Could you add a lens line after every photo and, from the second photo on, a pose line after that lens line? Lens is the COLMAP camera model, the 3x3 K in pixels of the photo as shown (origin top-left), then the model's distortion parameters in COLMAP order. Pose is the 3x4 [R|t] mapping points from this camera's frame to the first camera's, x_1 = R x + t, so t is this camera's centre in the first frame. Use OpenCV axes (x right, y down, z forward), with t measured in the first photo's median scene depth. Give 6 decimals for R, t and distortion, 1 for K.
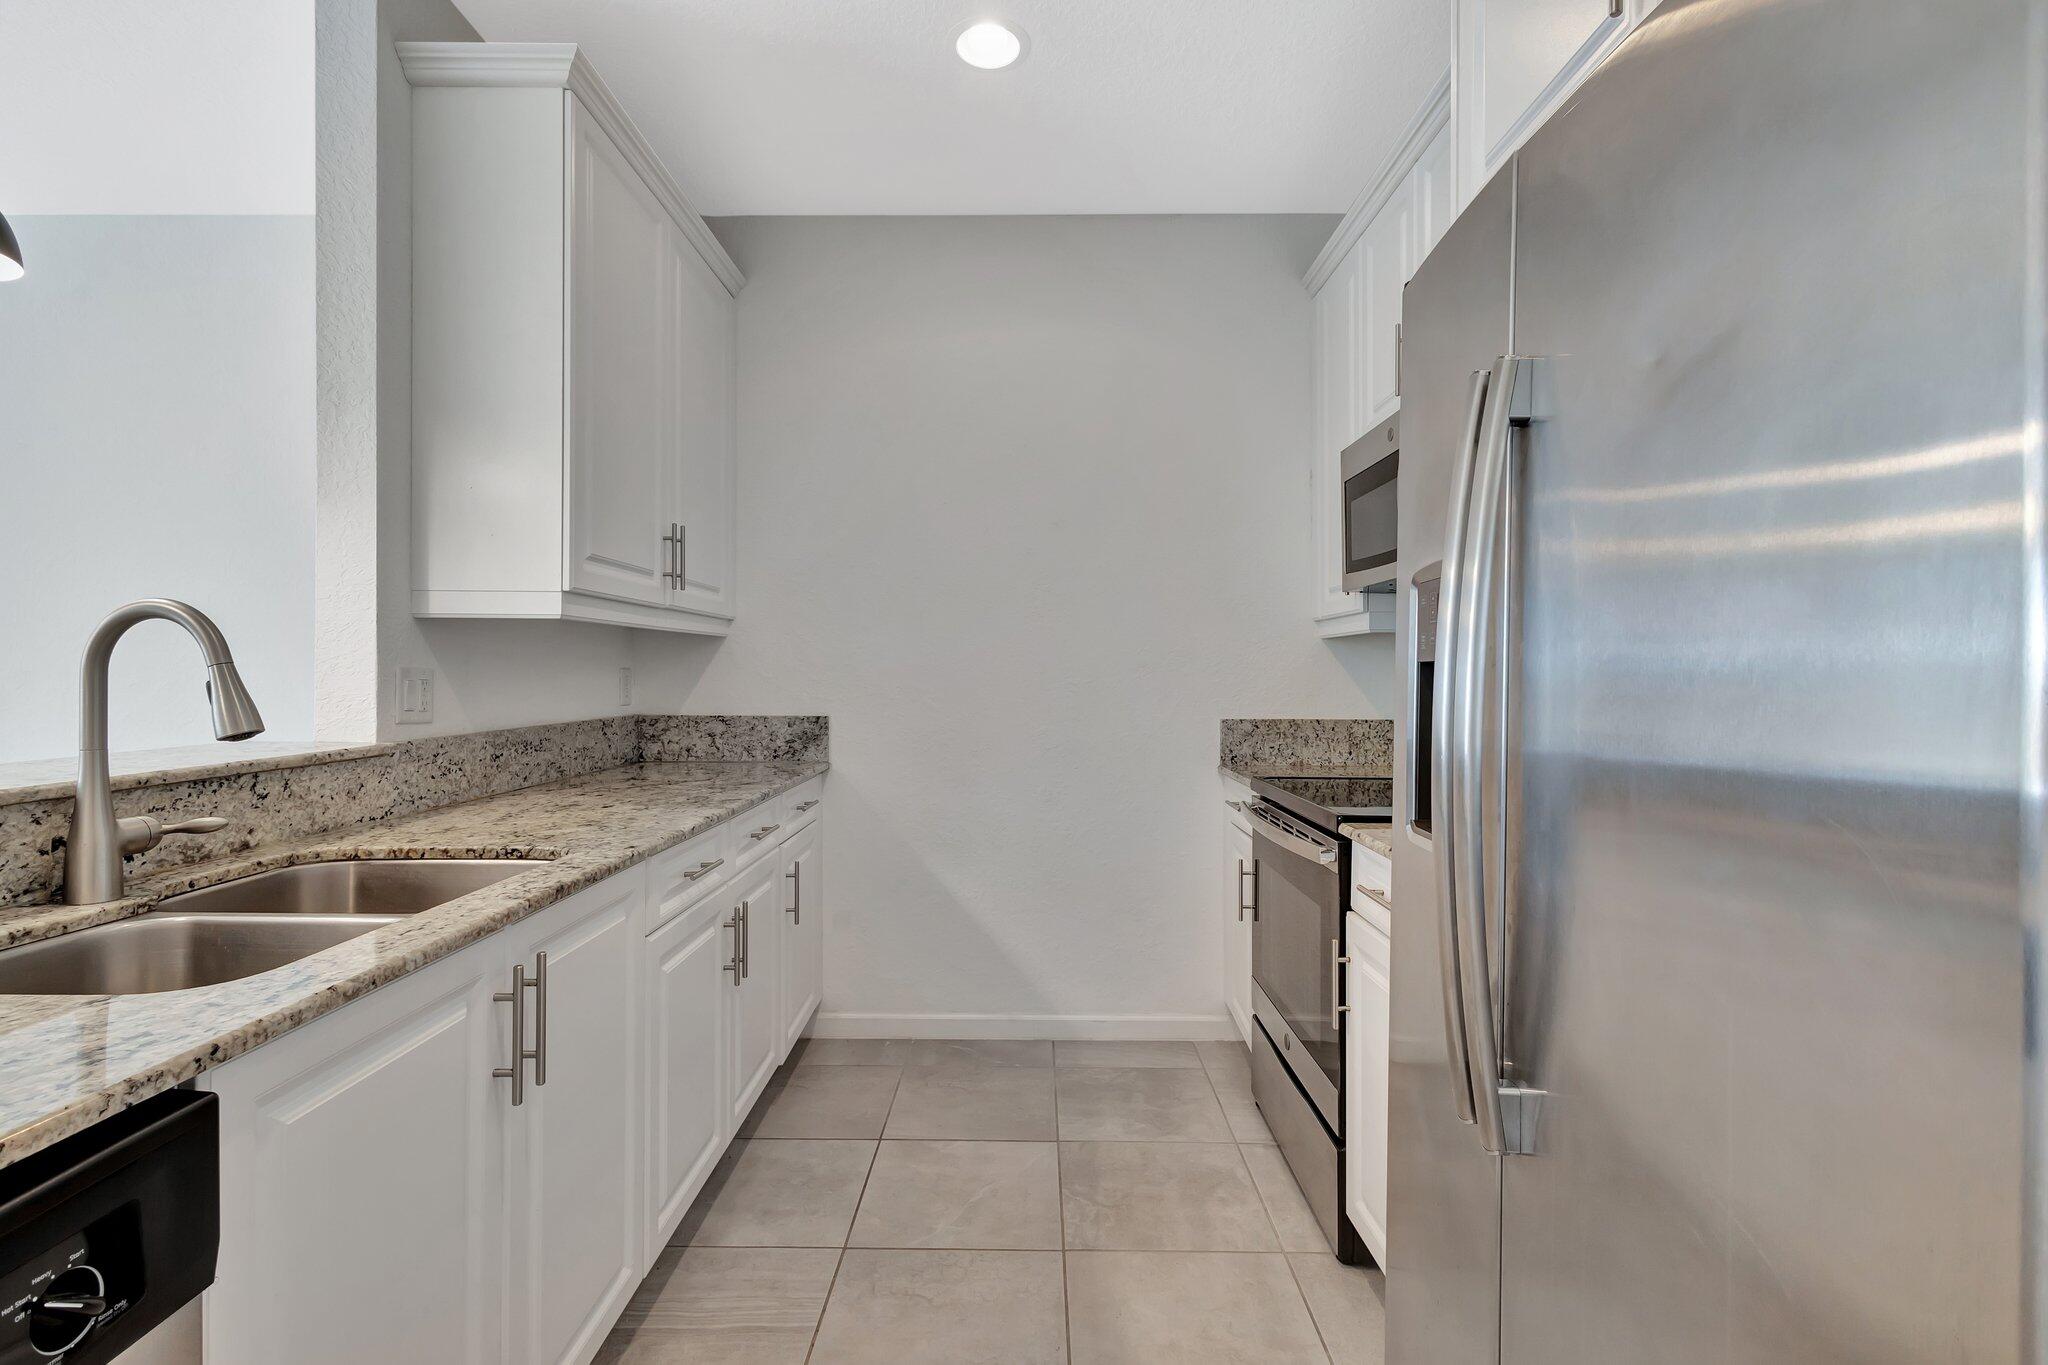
lens RADIAL K [[943.3, 0, 1018.9], [0, 943.3, 676.5], [0, 0, 1]] dist [0.008313, -0.001940]
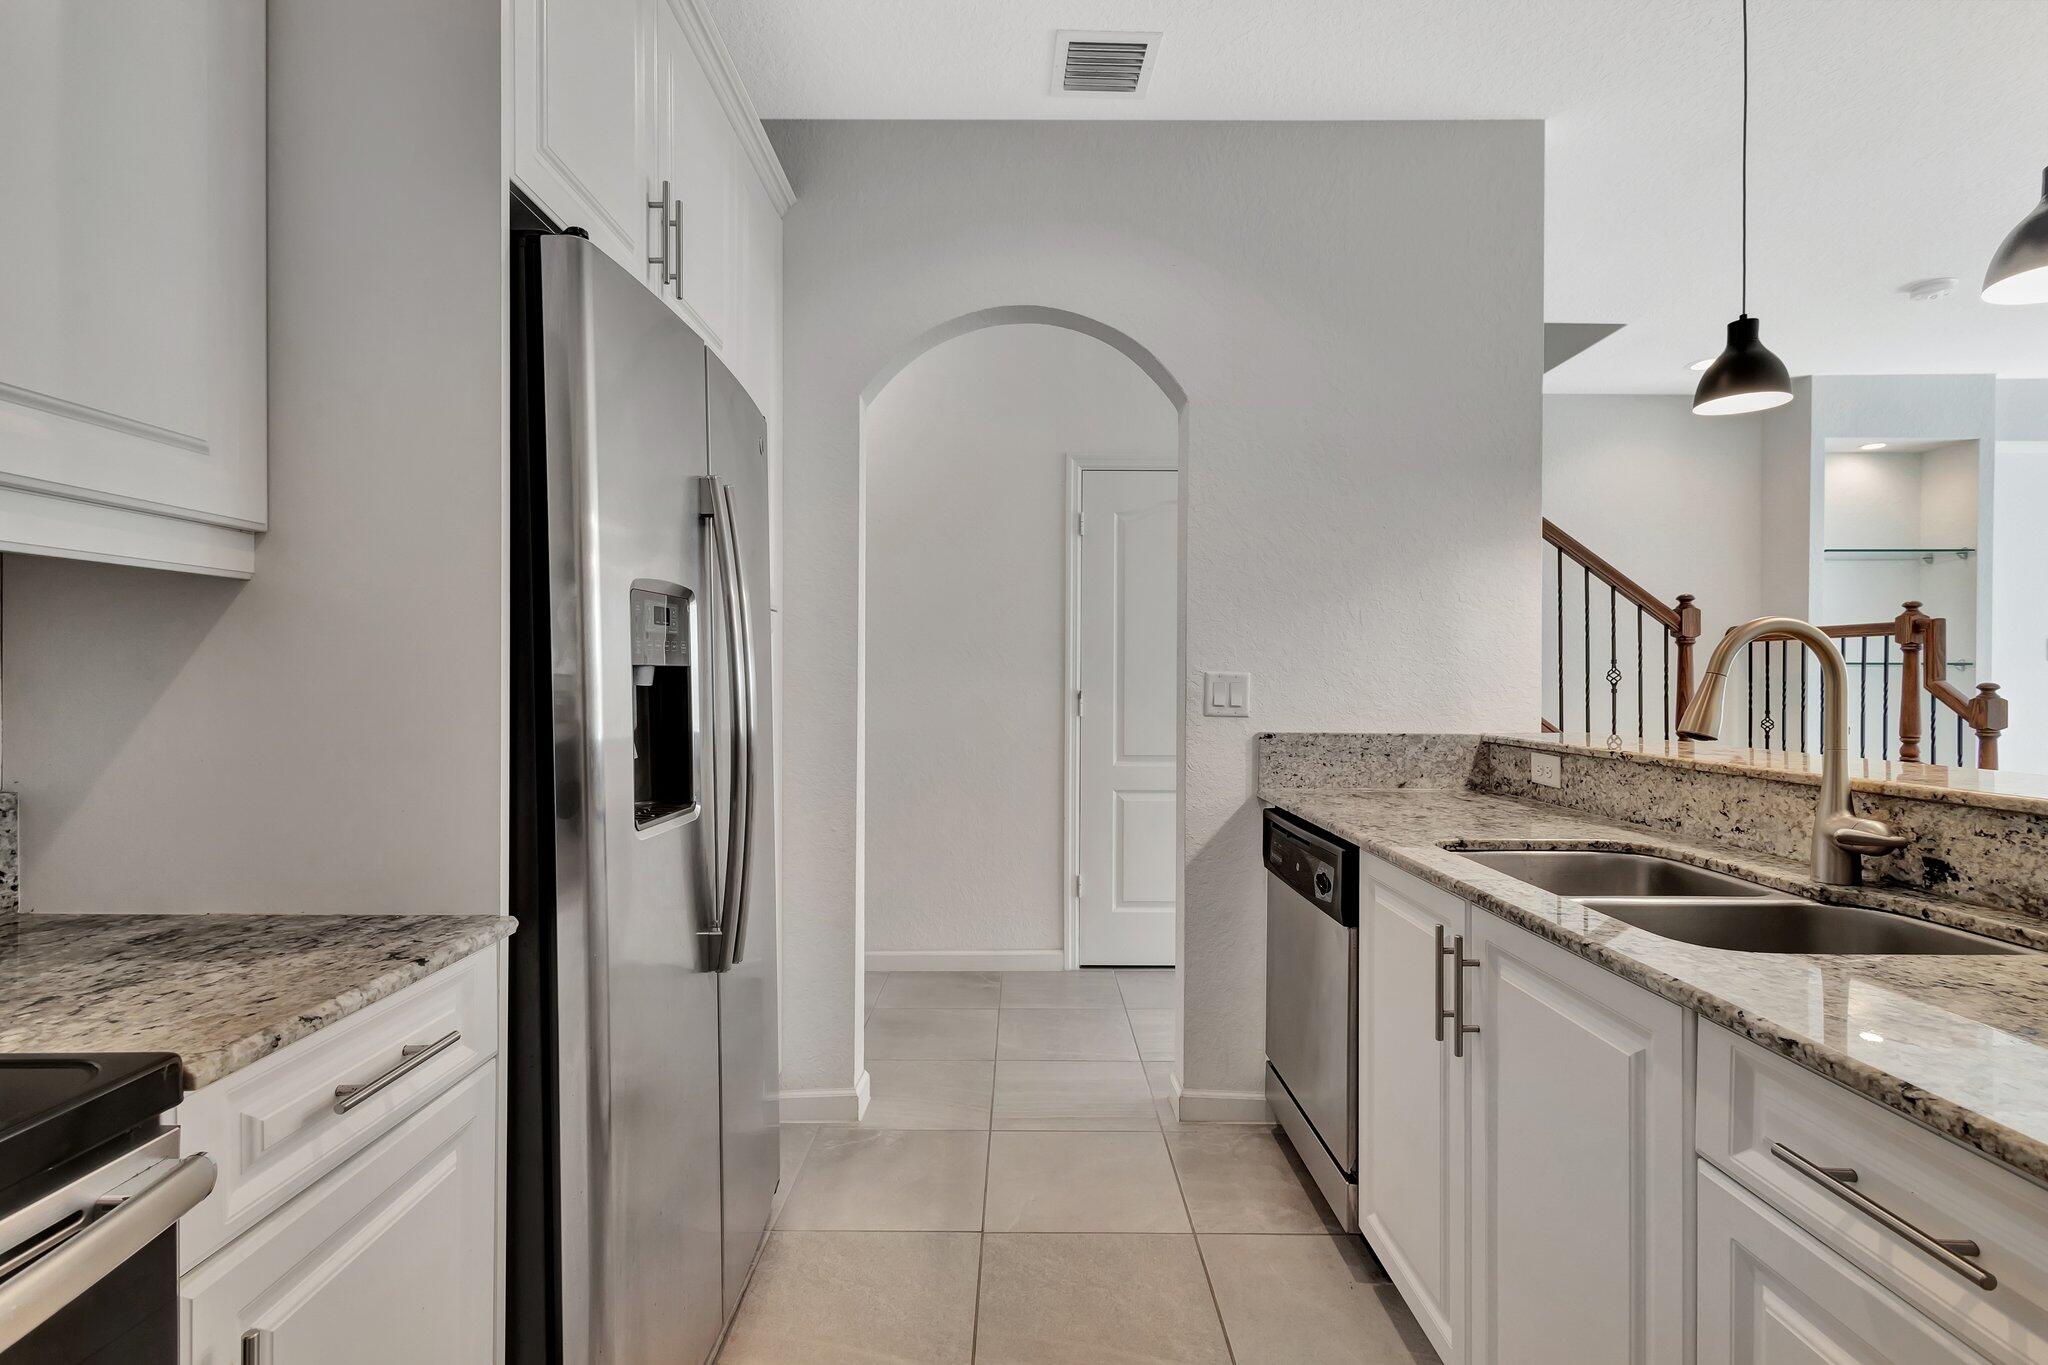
lens RADIAL K [[943.3, 0, 1020.8], [0, 943.3, 685.4], [0, 0, 1]] dist [0.008313, -0.001940]
pose [[-0.999905, -0.006378, -0.012201, 0.012185], [-0.006489, 0.999938, 0.009068, -0.002841], [0.012143, 0.009147, -0.999884, 1.631571]]
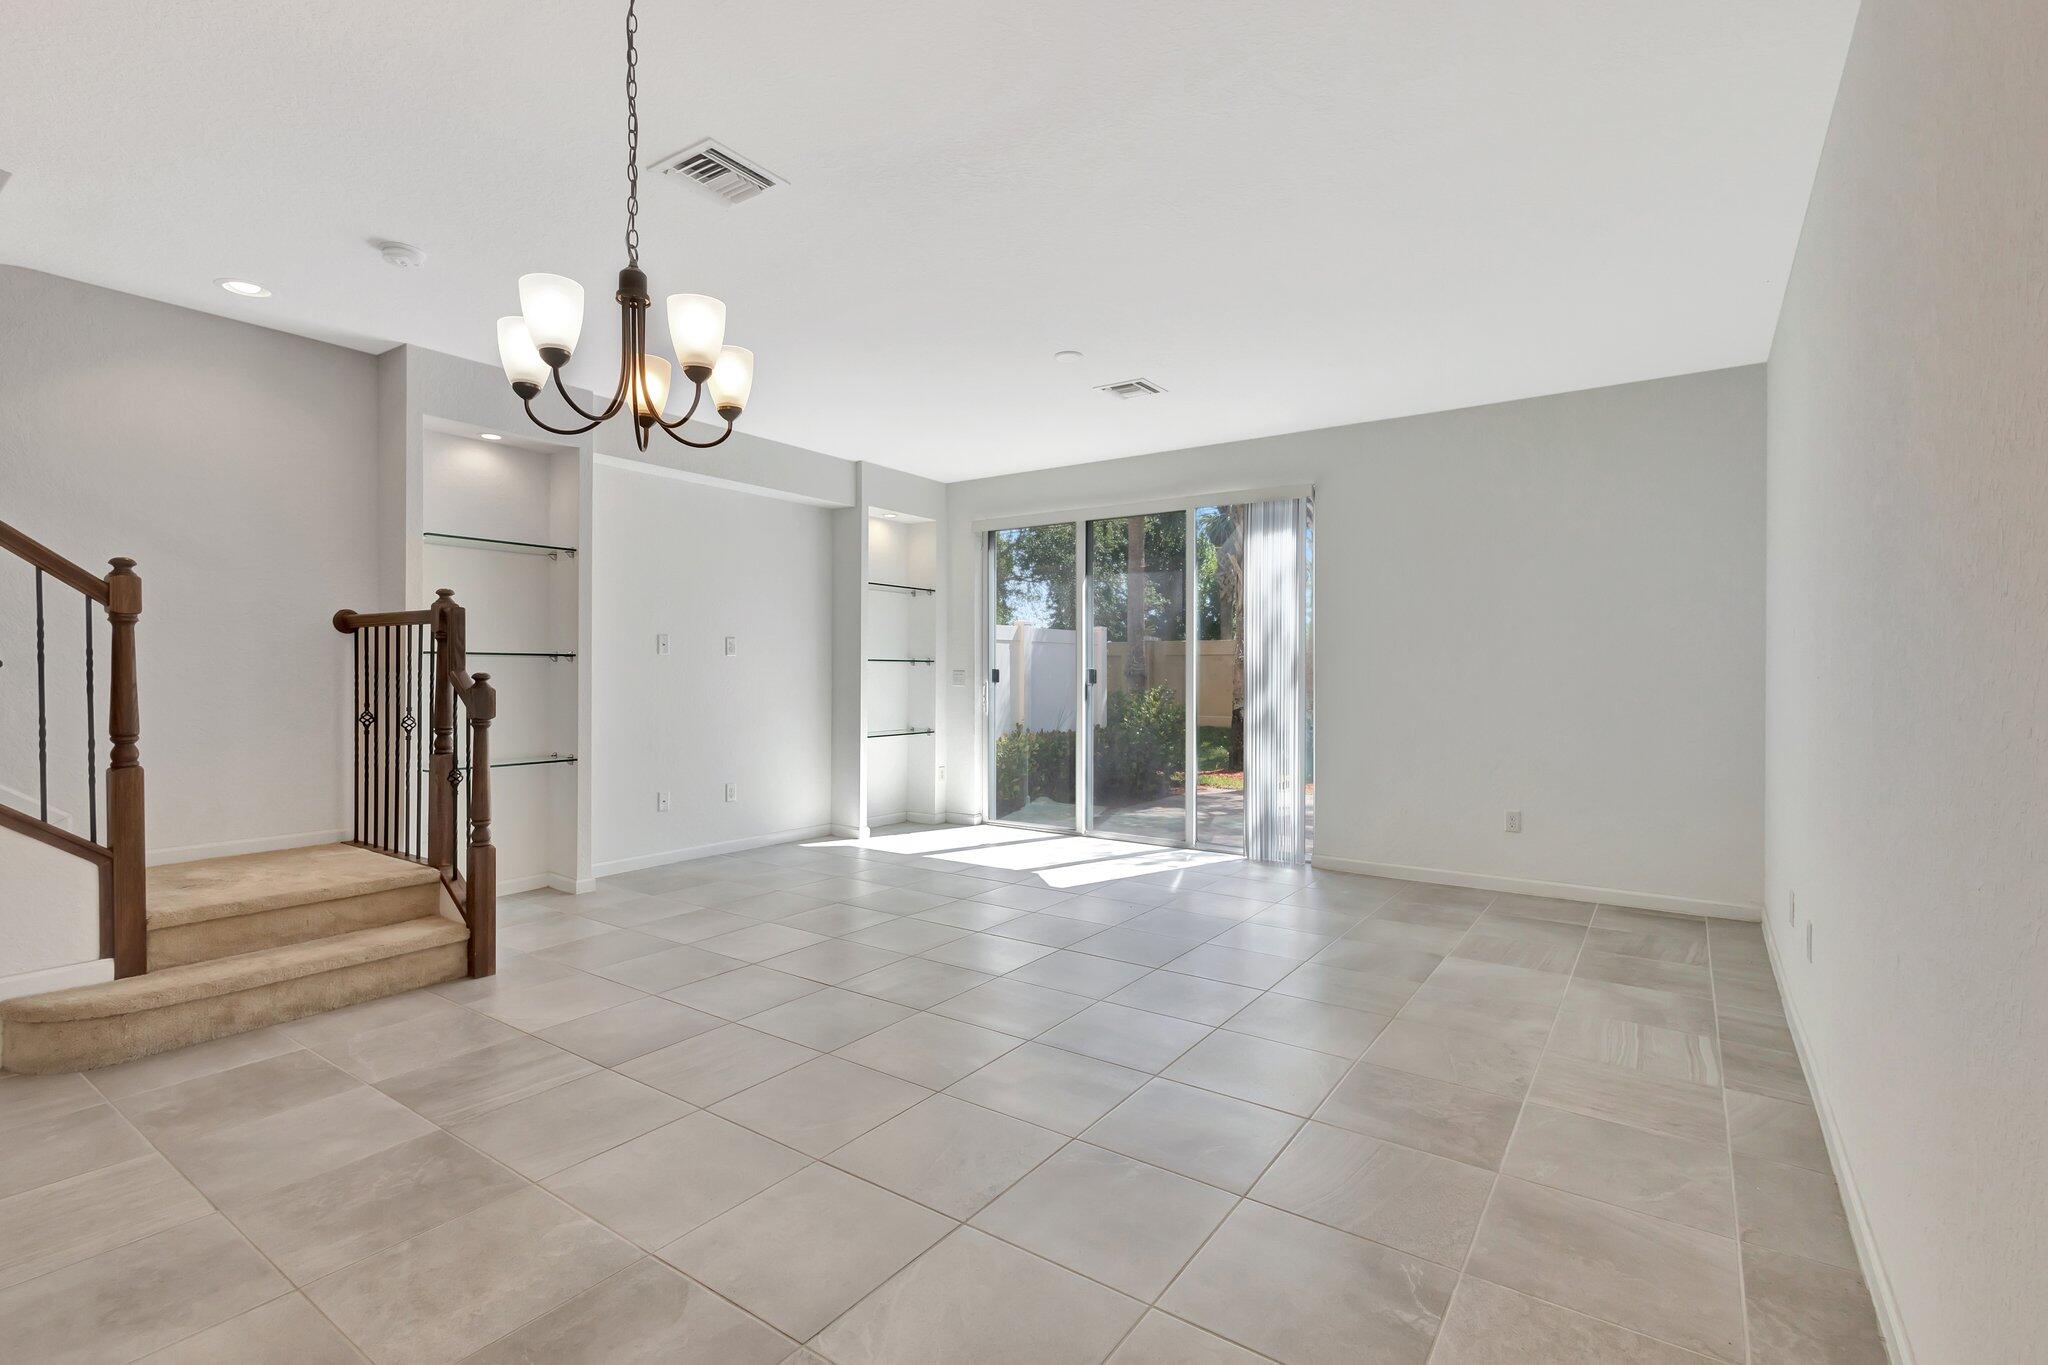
lens RADIAL K [[943.3, 0, 1011.9], [0, 943.3, 679.3], [0, 0, 1]] dist [0.008313, -0.001940]
pose [[-0.575285, -0.001382, -0.817952, -1.222446], [-0.010394, 0.999930, 0.005621, -0.013283], [0.817887, 0.011735, -0.575260, 1.737791]]
